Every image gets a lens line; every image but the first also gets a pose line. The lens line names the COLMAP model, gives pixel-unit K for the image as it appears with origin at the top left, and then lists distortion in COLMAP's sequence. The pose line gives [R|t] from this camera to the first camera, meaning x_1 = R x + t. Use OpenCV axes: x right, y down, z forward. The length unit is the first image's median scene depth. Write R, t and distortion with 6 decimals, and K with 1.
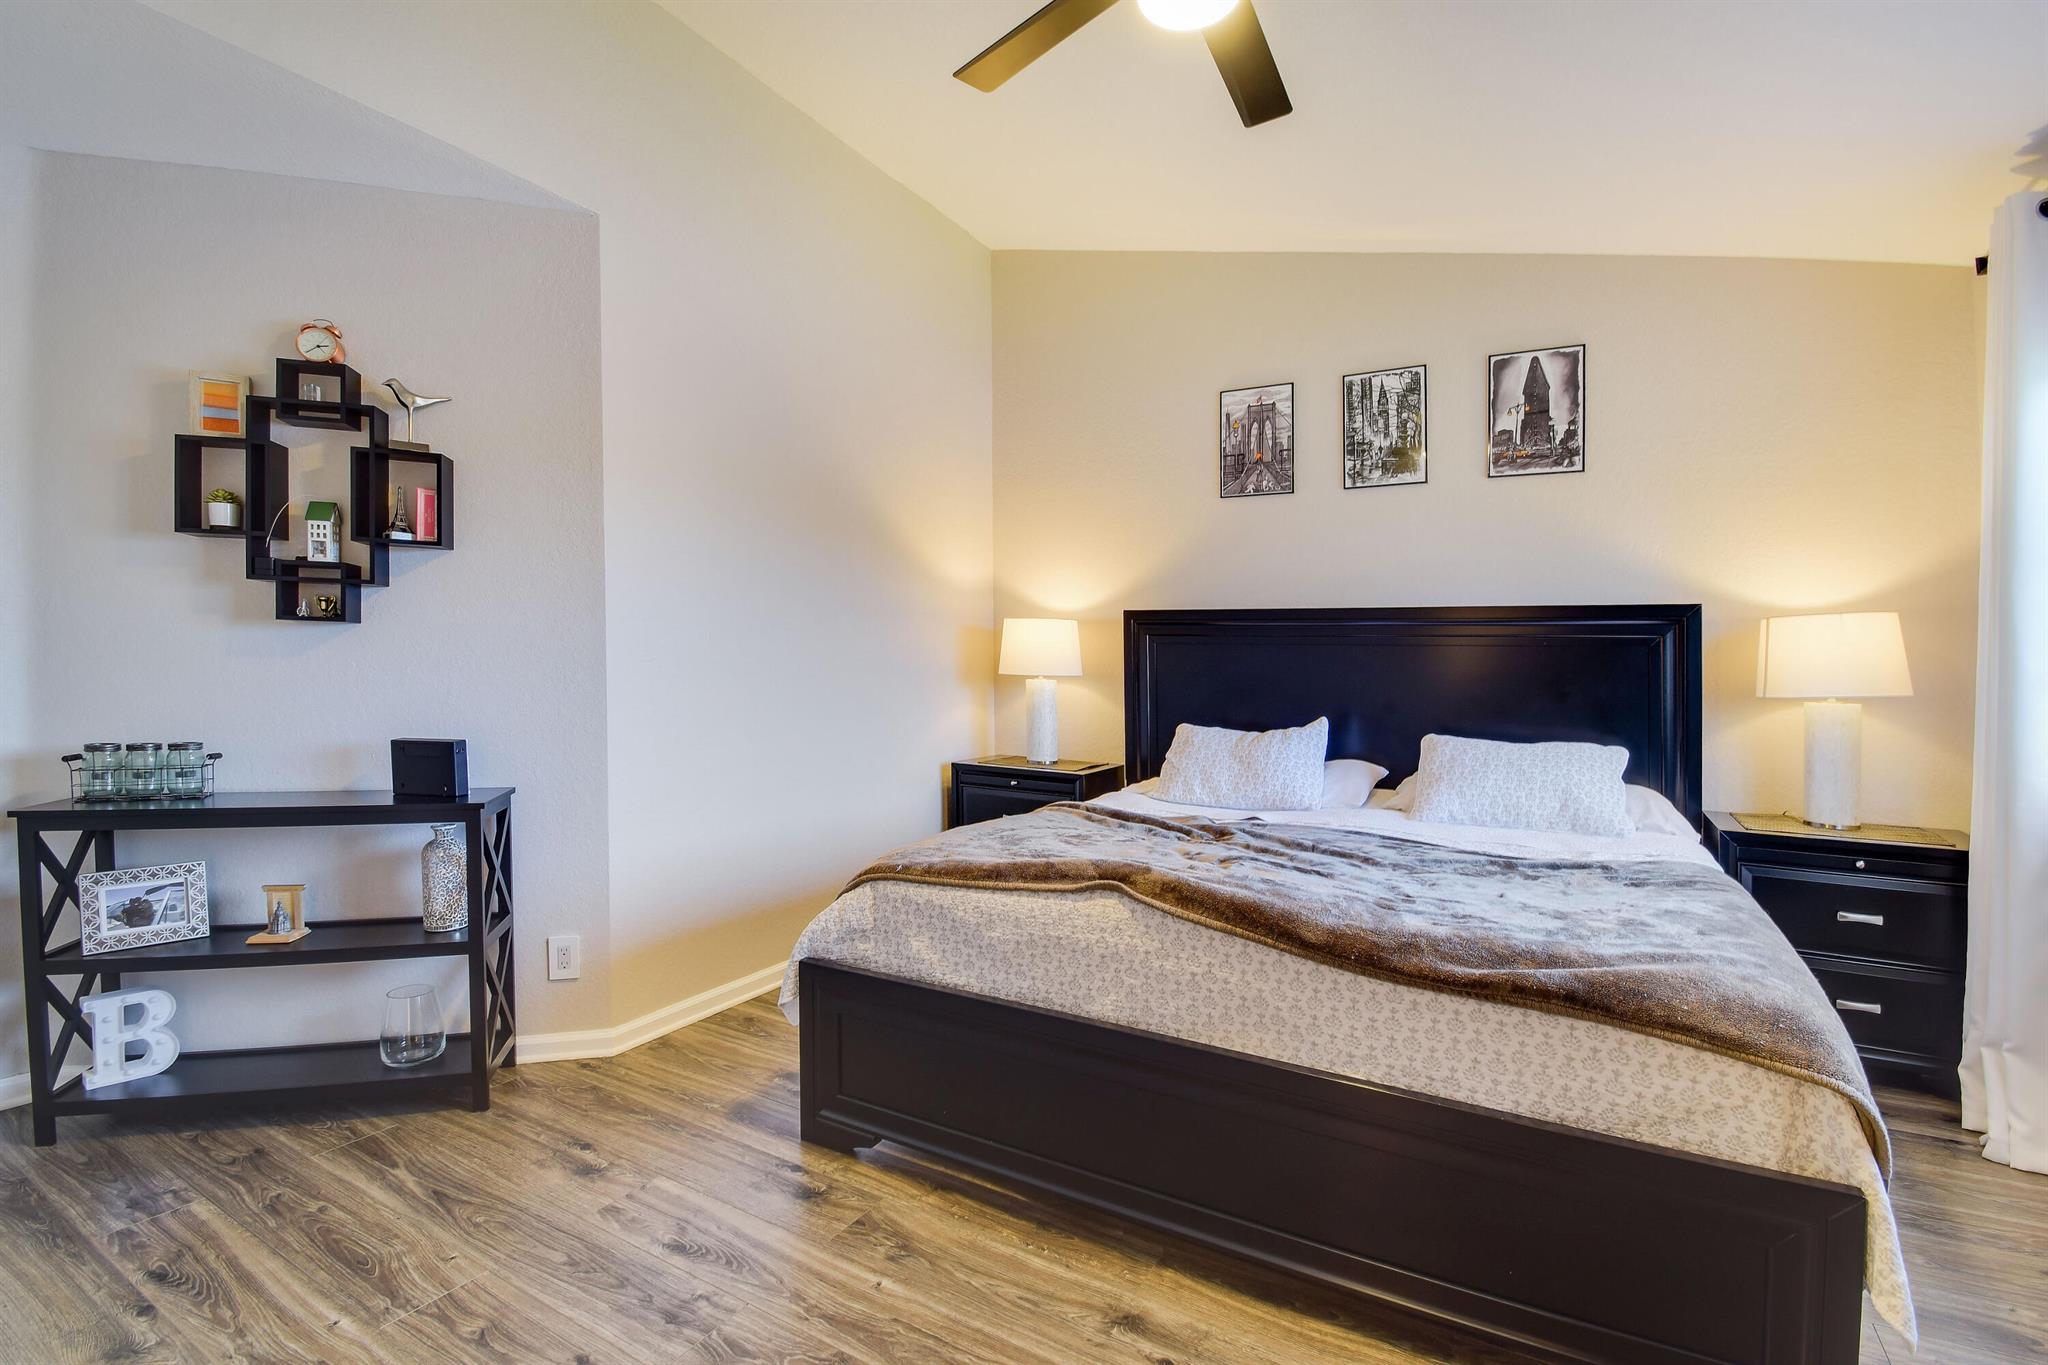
lens RADIAL K [[915.4, 0, 1037.3], [0, 915.4, 686.2], [0, 0, 1]] dist [0.011431, -0.014332]
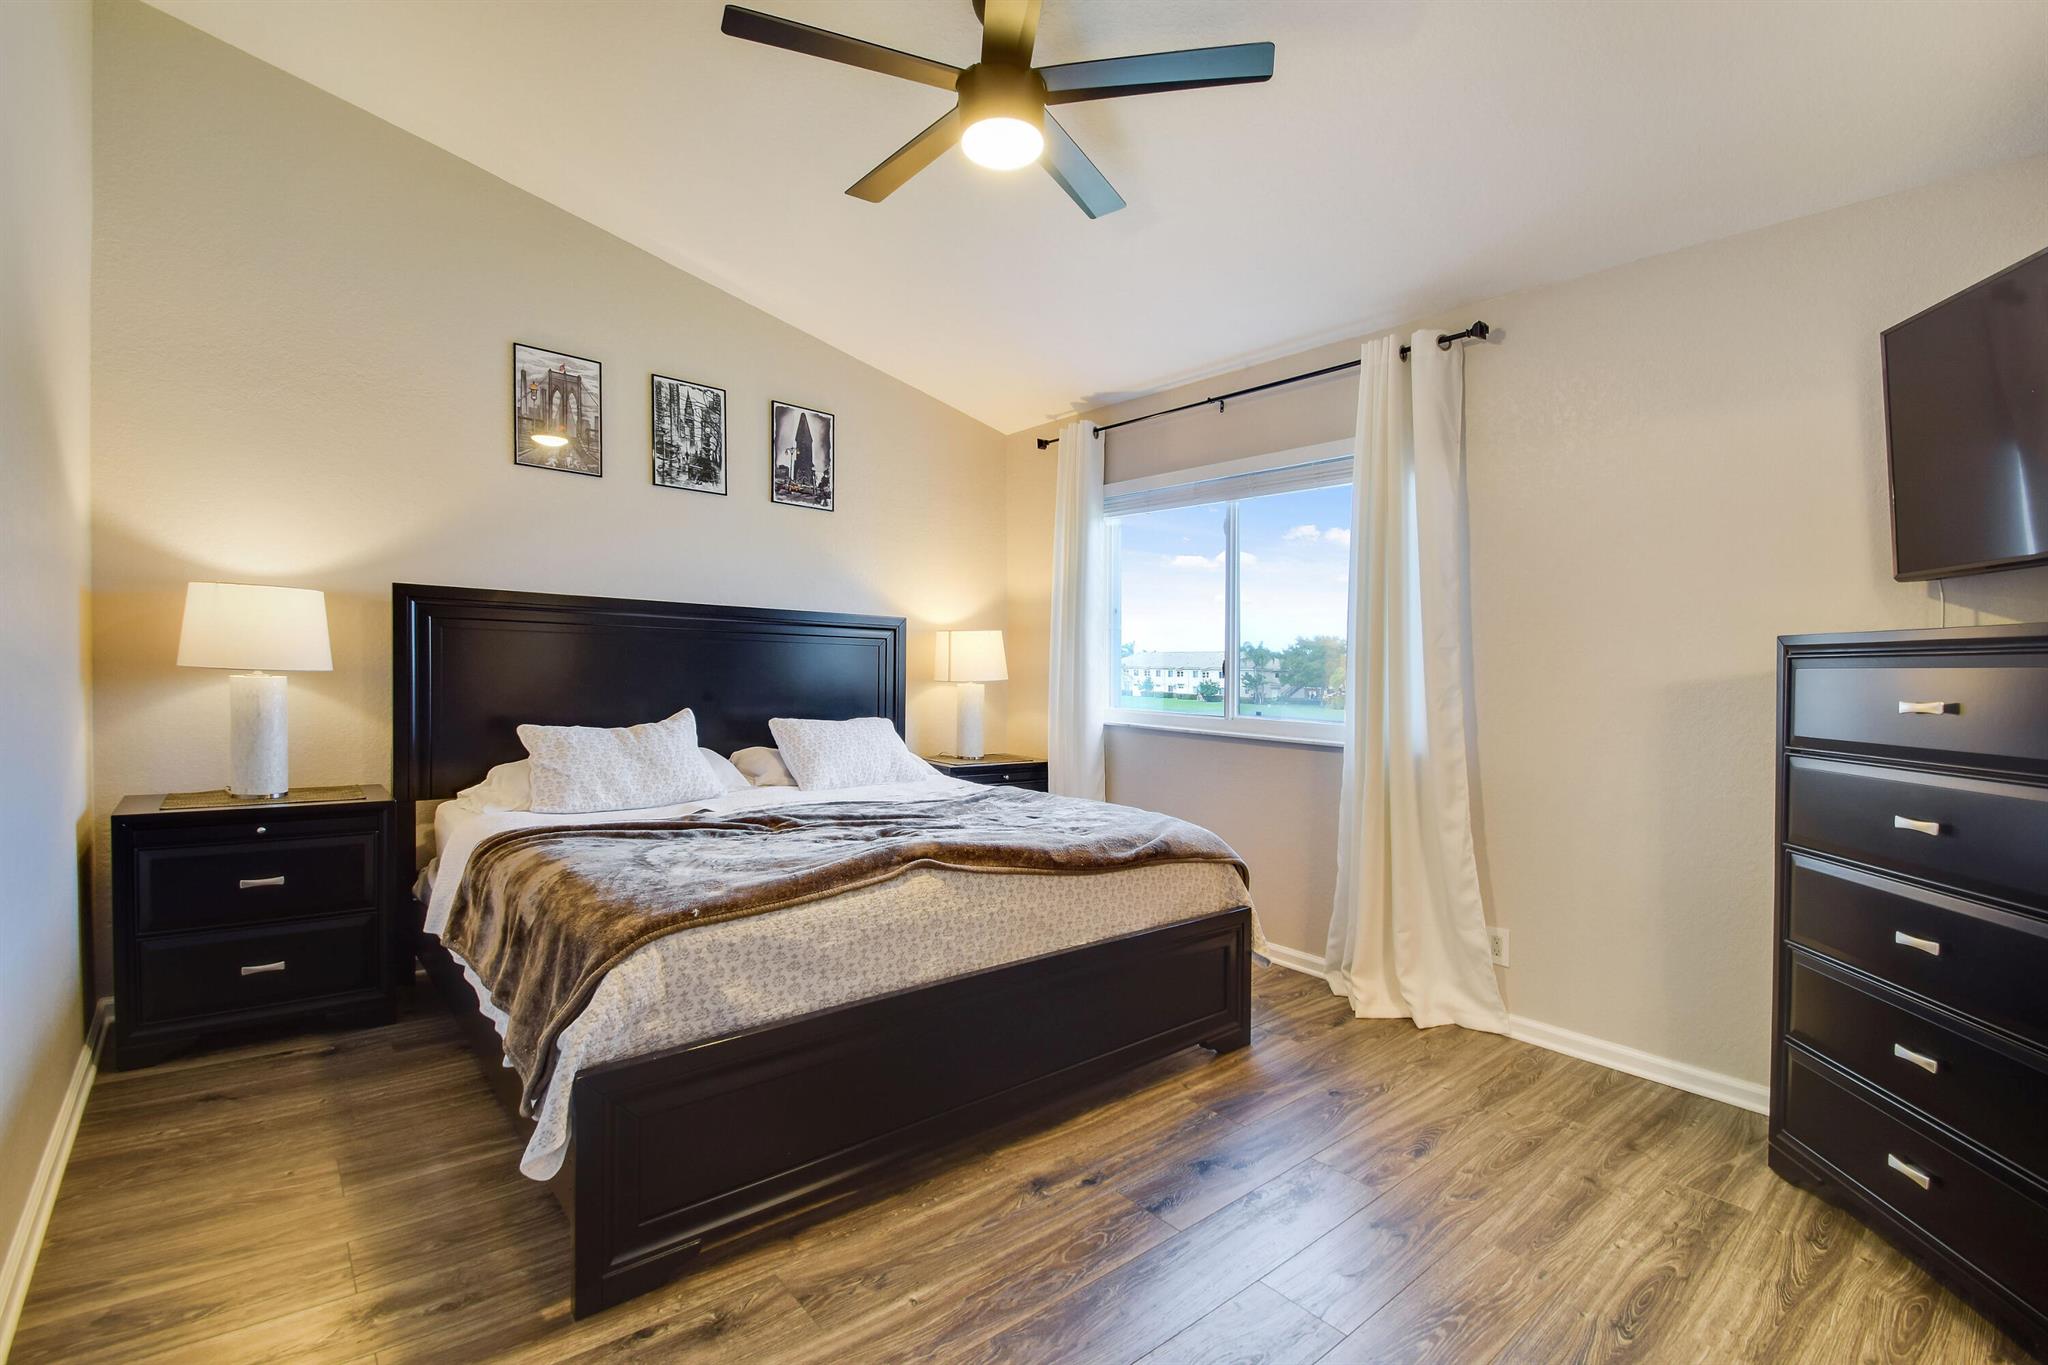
lens RADIAL K [[915.4, 0, 1035.4], [0, 915.4, 669.1], [0, 0, 1]] dist [0.011431, -0.014332]
pose [[0.345996, -0.009454, 0.938188, -0.508490], [0.003876, 0.999955, 0.008647, -0.017731], [-0.938228, 0.000644, 0.346018, 0.259441]]
